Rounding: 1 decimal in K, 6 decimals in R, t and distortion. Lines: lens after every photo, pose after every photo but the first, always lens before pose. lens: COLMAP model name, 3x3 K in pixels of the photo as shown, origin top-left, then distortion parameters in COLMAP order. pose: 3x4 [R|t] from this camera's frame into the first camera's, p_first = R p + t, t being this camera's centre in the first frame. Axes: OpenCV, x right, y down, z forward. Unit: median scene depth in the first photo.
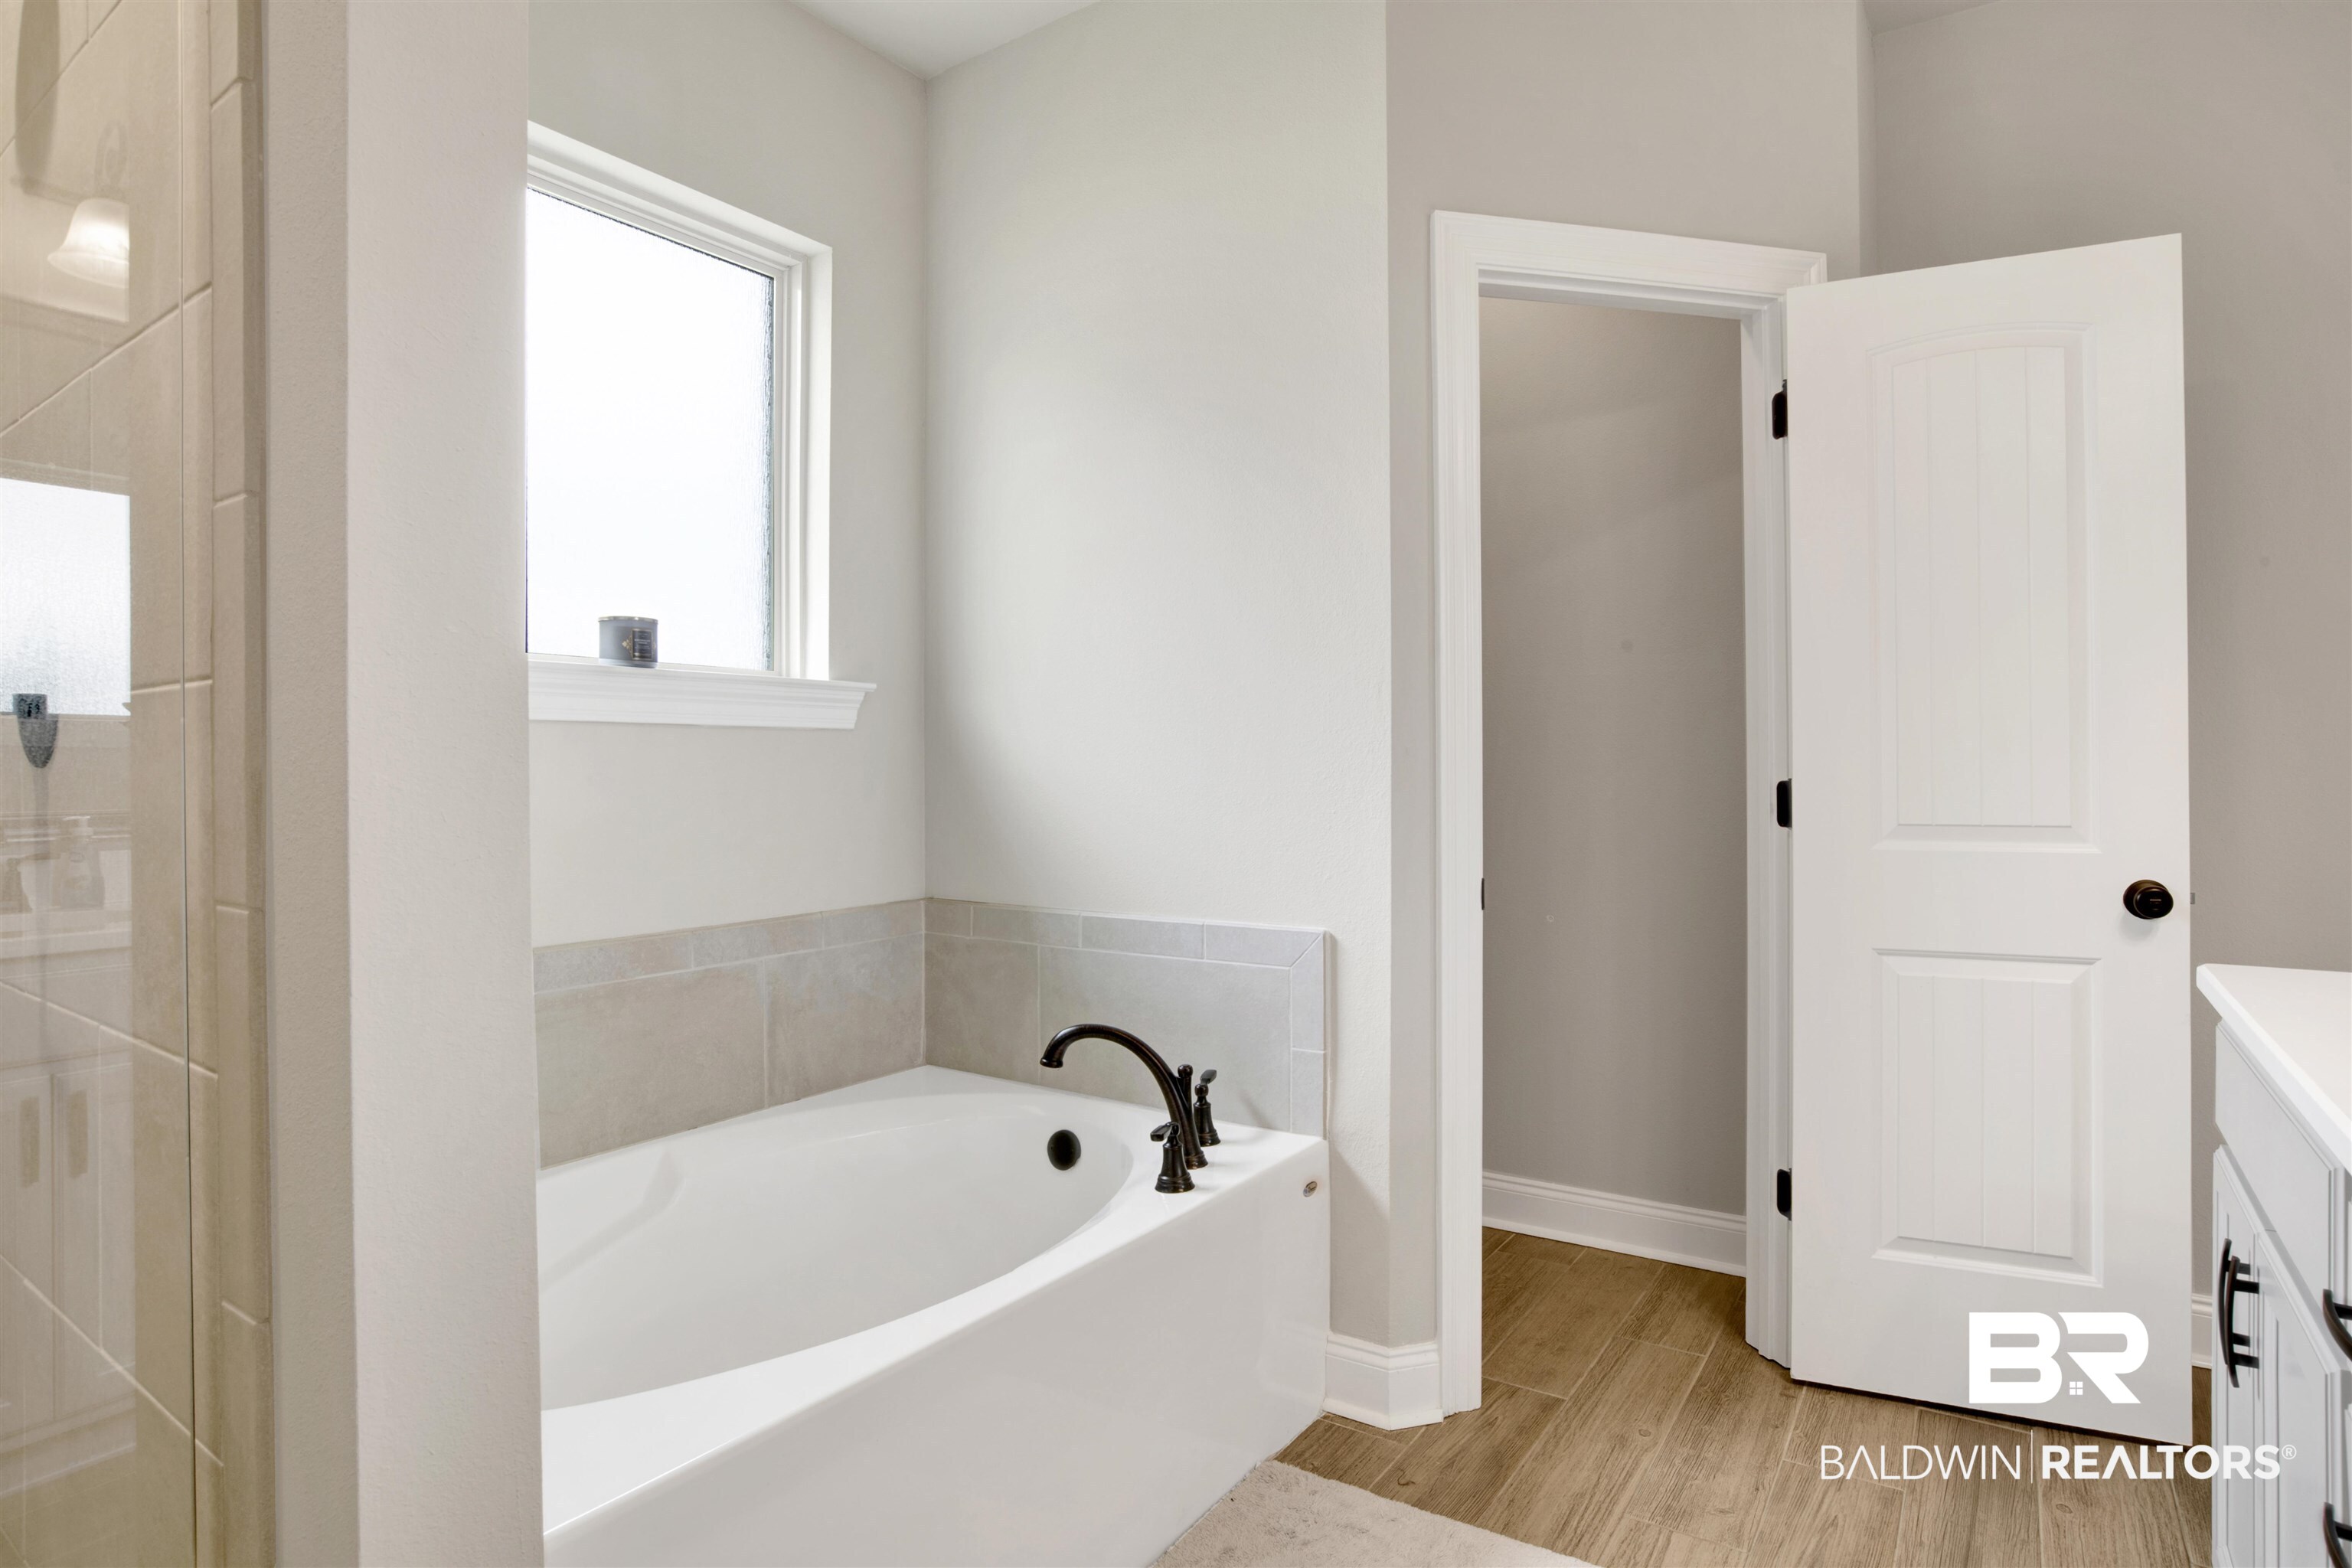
lens RADIAL K [[1273.7, 0, 1196.4], [0, 1273.7, 775.5], [0, 0, 1]] dist [-0.044609, 0.013162]
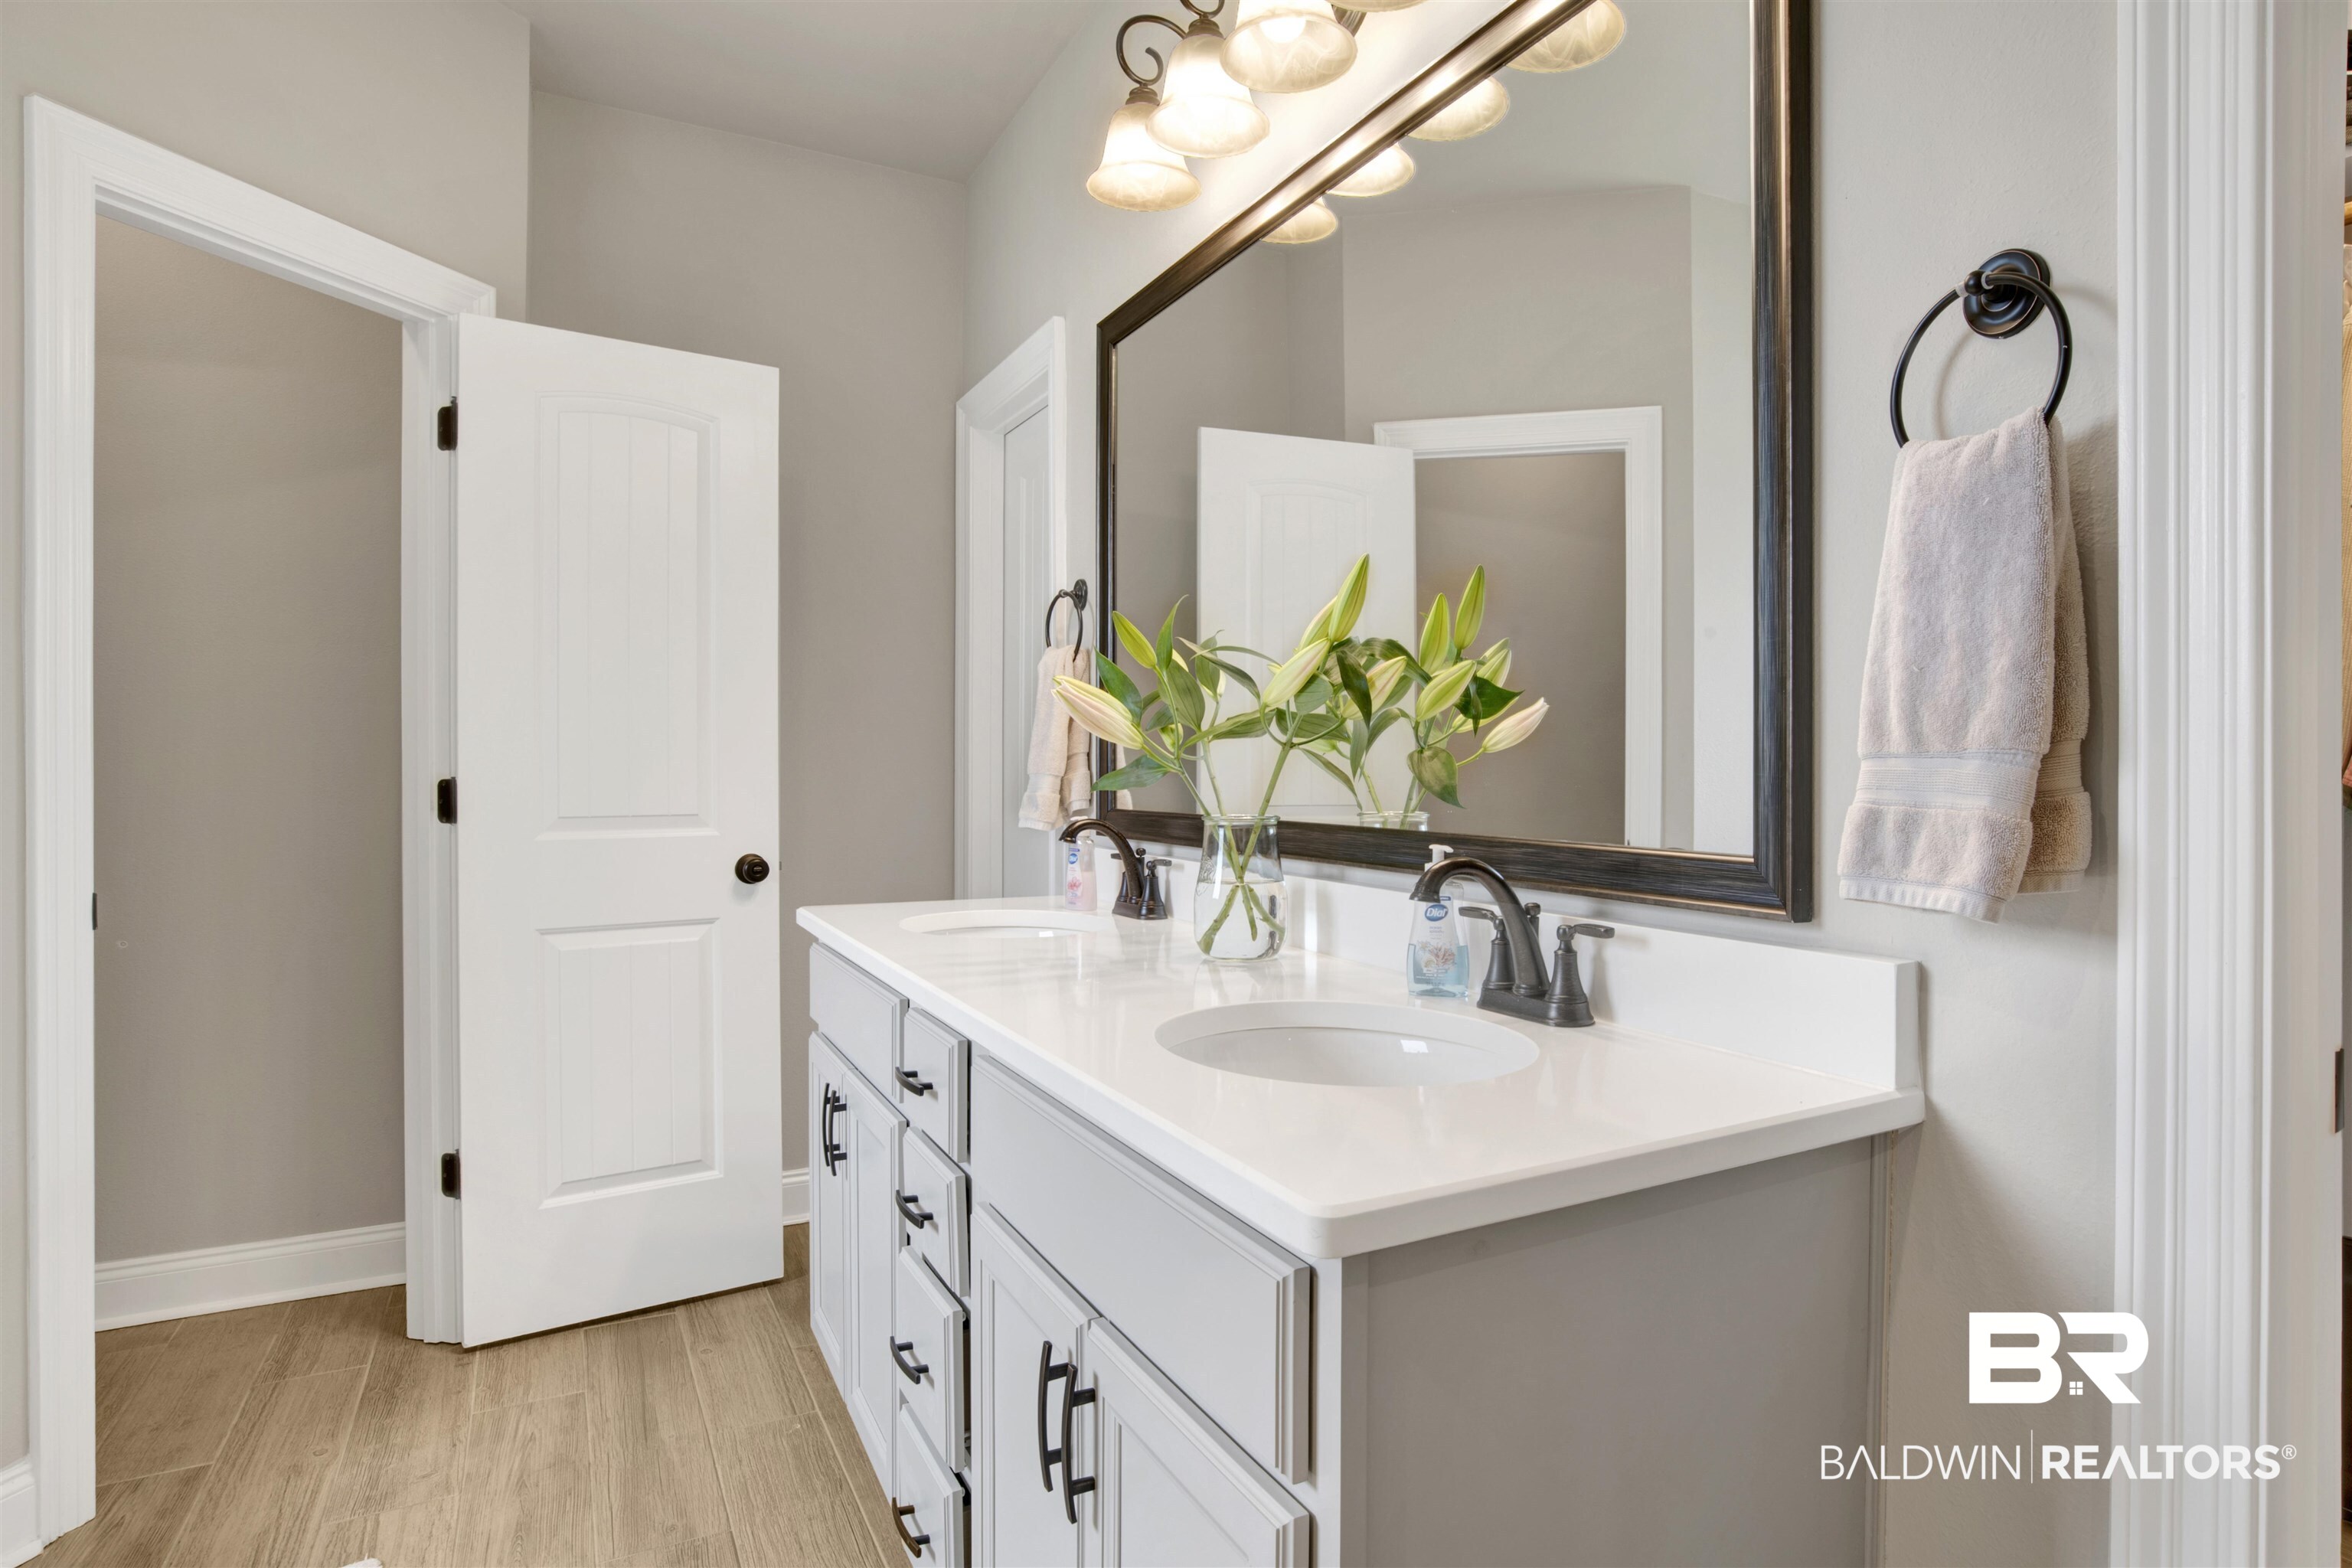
lens RADIAL K [[1273.7, 0, 1172.8], [0, 1273.7, 780.7], [0, 0, 1]] dist [-0.044609, 0.013162]
pose [[0.540436, -0.005345, 0.841368, -0.084031], [0.000037, 0.999980, 0.006330, -0.001225], [-0.841385, -0.003390, 0.540425, -0.066777]]
